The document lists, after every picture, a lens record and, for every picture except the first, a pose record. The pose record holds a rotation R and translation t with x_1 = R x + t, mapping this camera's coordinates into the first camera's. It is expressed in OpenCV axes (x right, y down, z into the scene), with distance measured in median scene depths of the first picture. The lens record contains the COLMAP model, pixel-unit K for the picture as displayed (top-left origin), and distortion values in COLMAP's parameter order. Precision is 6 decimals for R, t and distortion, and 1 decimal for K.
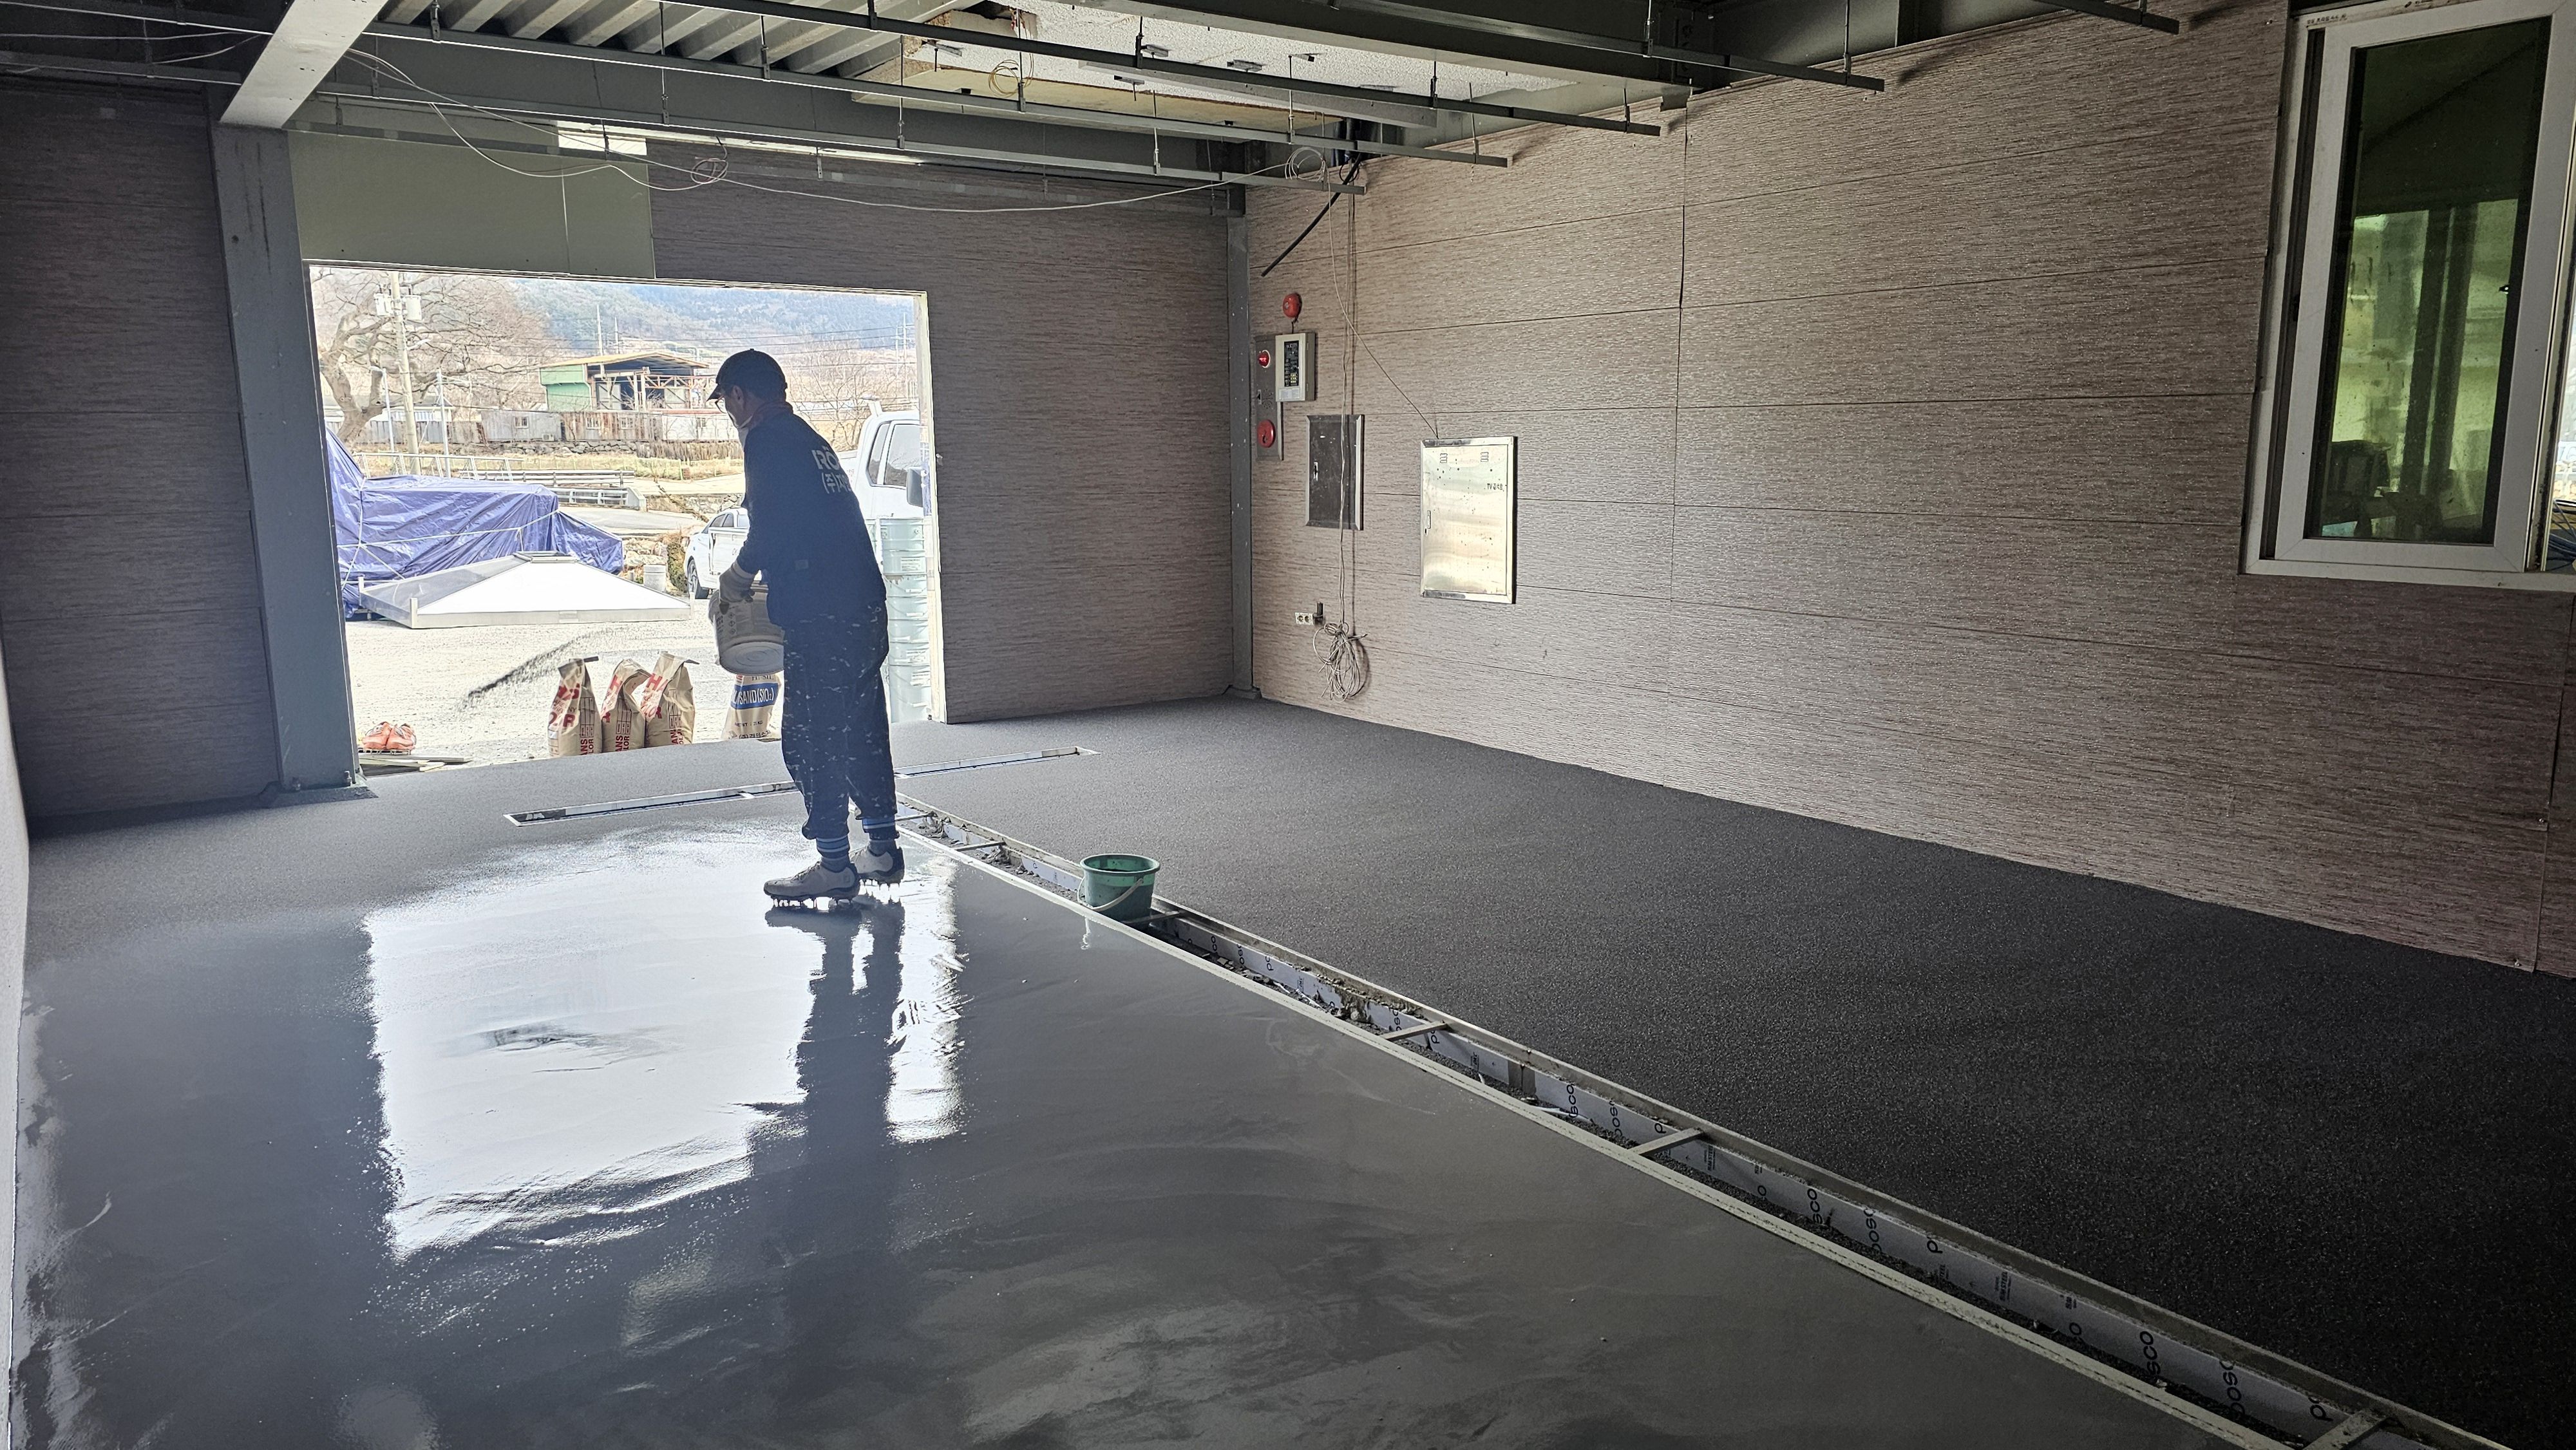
lens RADIAL K [[1674.9, 0, 1270.0], [0, 1674.9, 709.8], [0, 0, 1]] dist [0.093959, -0.097876]
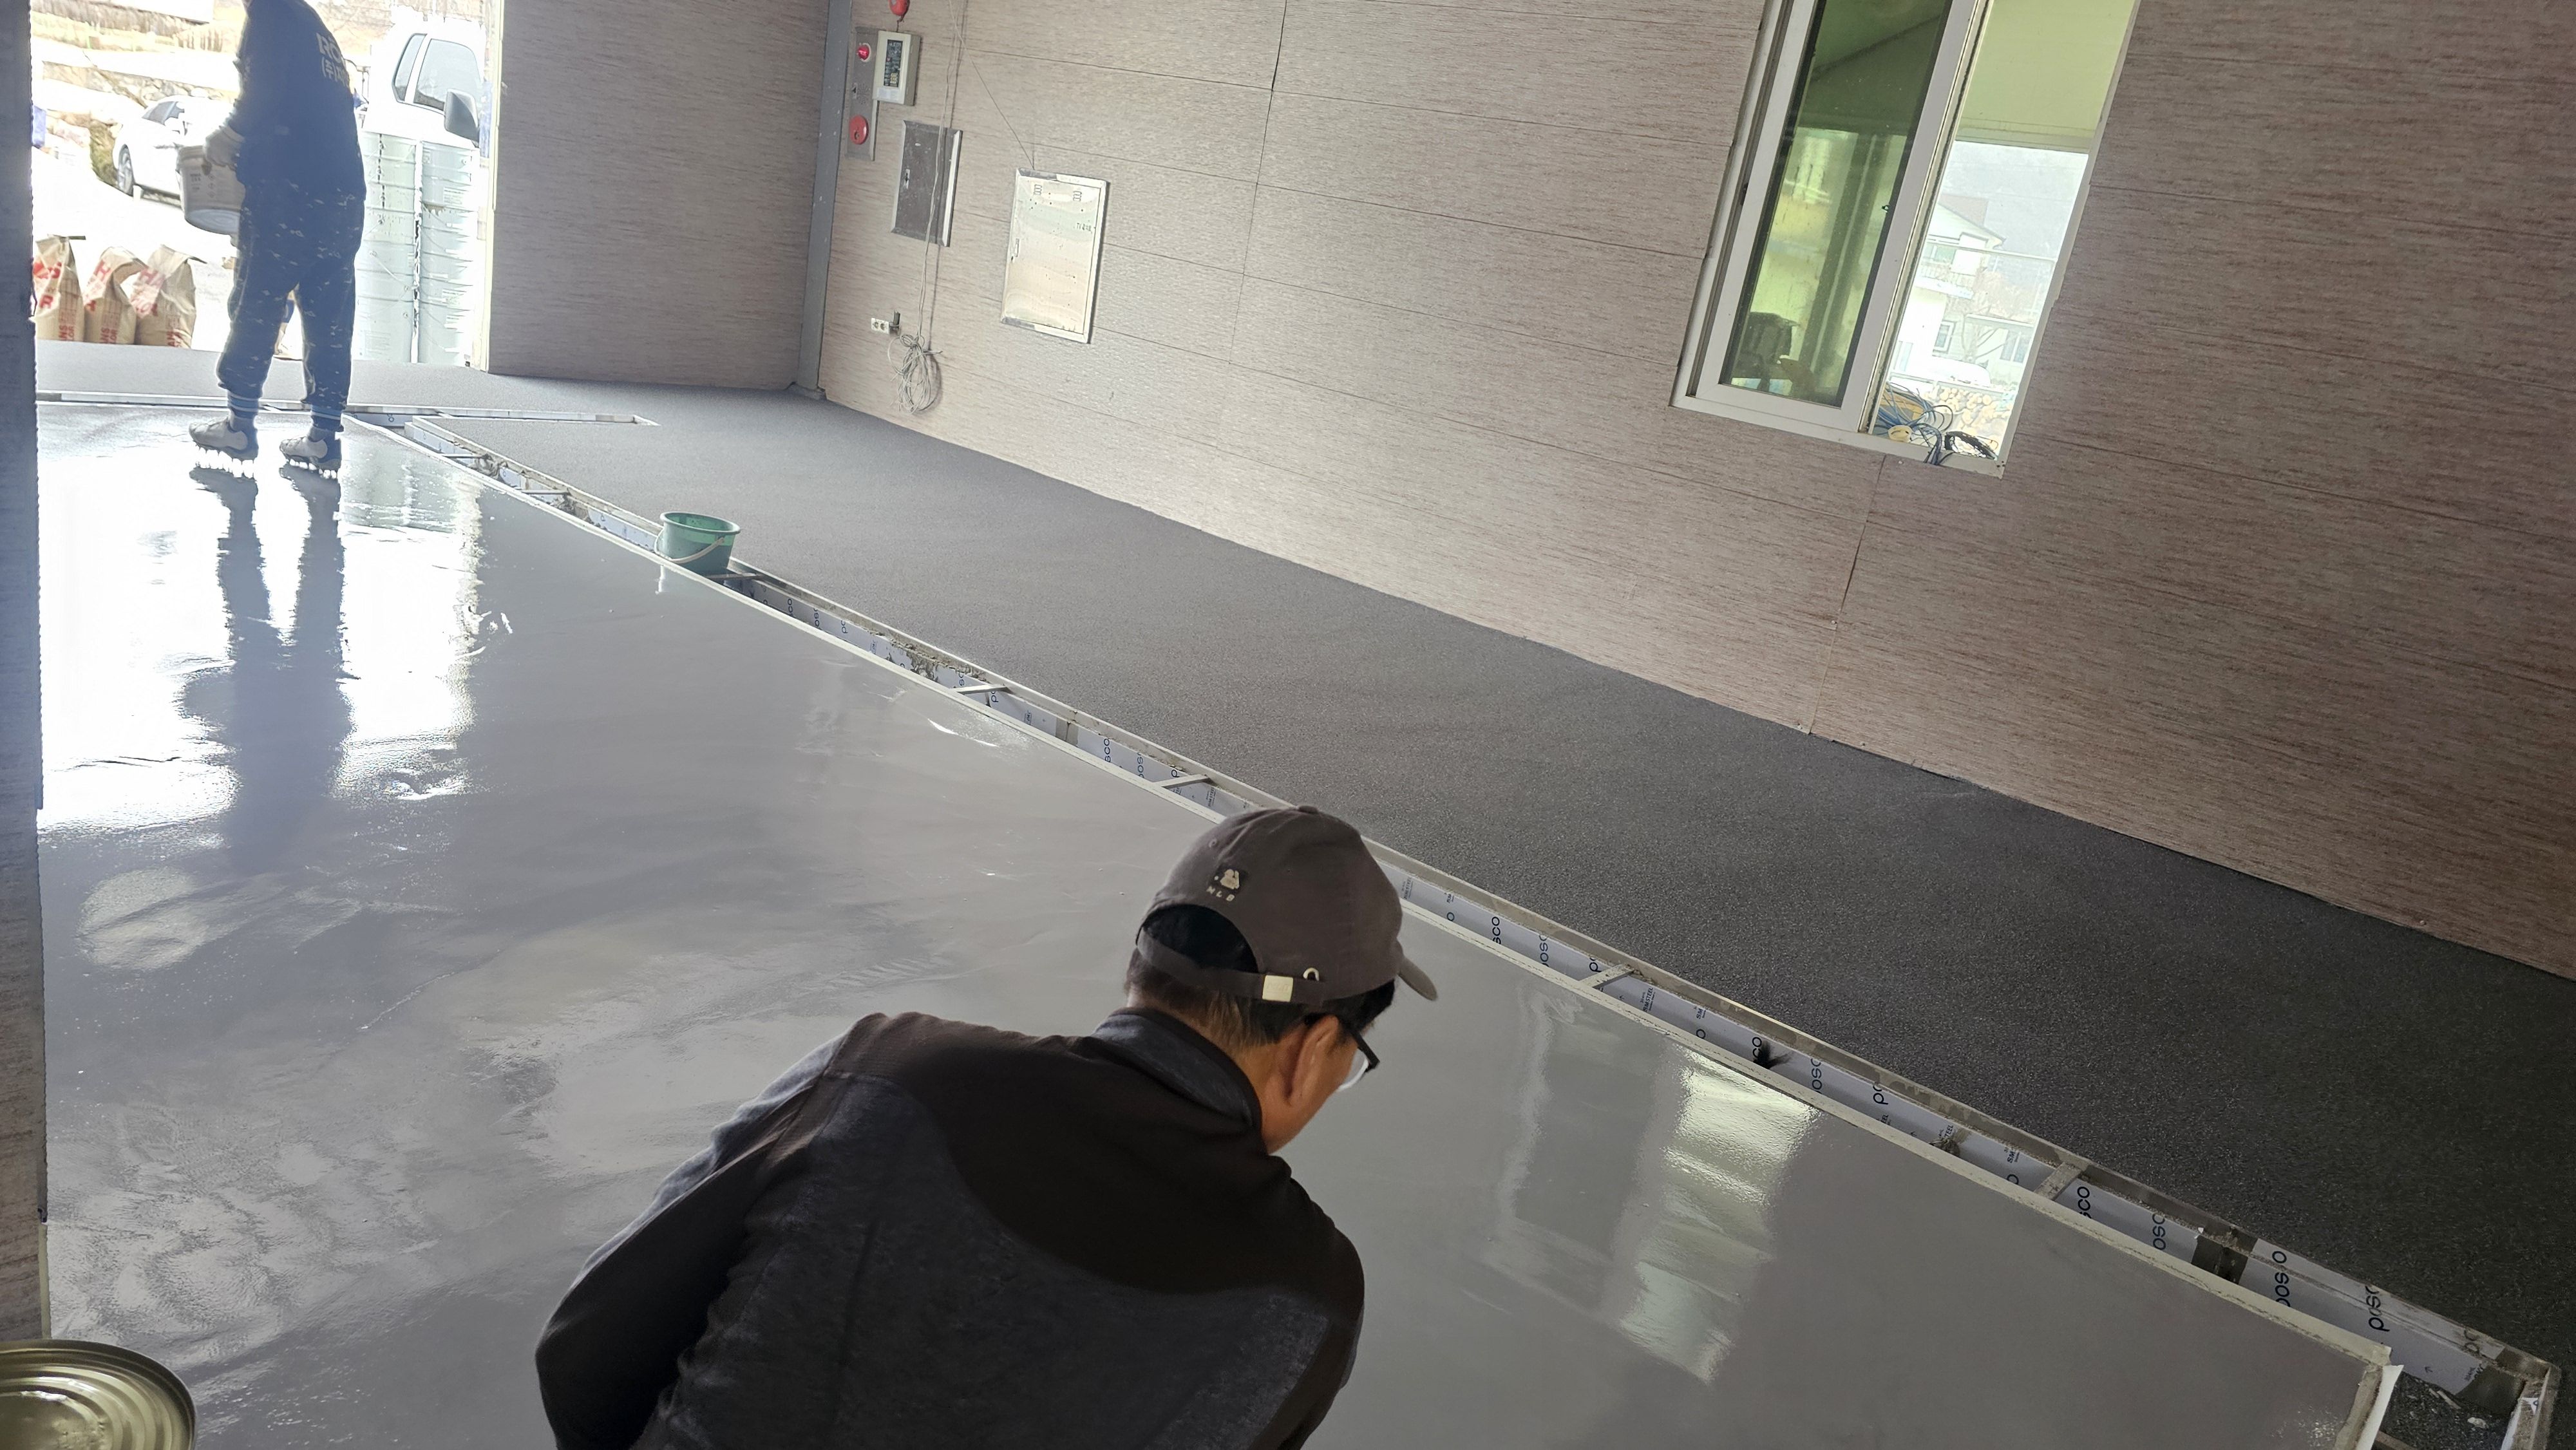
lens RADIAL K [[1674.9, 0, 1270.0], [0, 1674.9, 709.8], [0, 0, 1]] dist [0.093959, -0.097876]
pose [[0.953137, 0.097364, 0.286444, -0.035883], [-0.137191, 0.982954, 0.122390, 0.023983], [-0.269645, -0.155952, 0.950248, -0.109091]]
